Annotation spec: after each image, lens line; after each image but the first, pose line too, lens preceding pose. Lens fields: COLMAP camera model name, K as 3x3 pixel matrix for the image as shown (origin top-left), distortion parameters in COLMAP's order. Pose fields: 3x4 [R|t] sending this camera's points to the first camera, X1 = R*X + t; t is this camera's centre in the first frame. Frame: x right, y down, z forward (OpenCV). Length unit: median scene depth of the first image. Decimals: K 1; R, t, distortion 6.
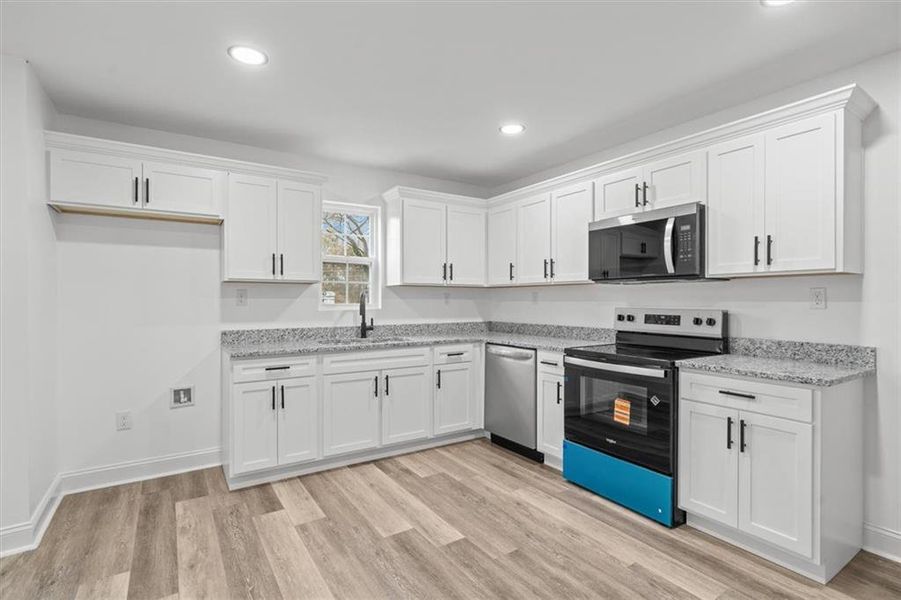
lens RADIAL K [[435.7, 0, 441.7], [0, 435.7, 301.6], [0, 0, 1]] dist [0.003172, 0.001644]
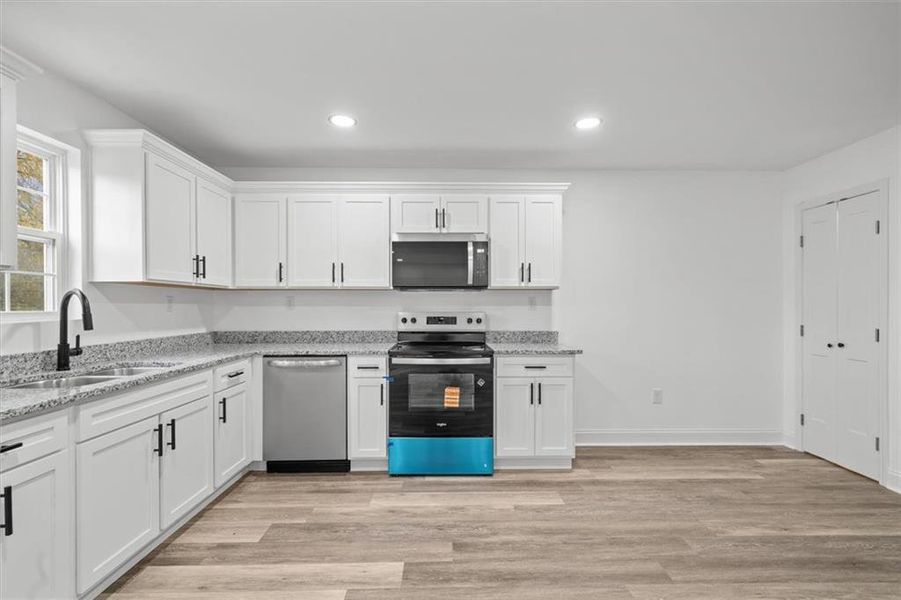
lens RADIAL K [[411.8, 0, 456.0], [0, 411.8, 306.0], [0, 0, 1]] dist [0.000805, 0.000542]
pose [[0.520871, -0.001719, 0.853634, -0.485883], [0.003763, 0.999993, -0.000283, 0.000328], [-0.853627, 0.003360, 0.520873, 0.349364]]
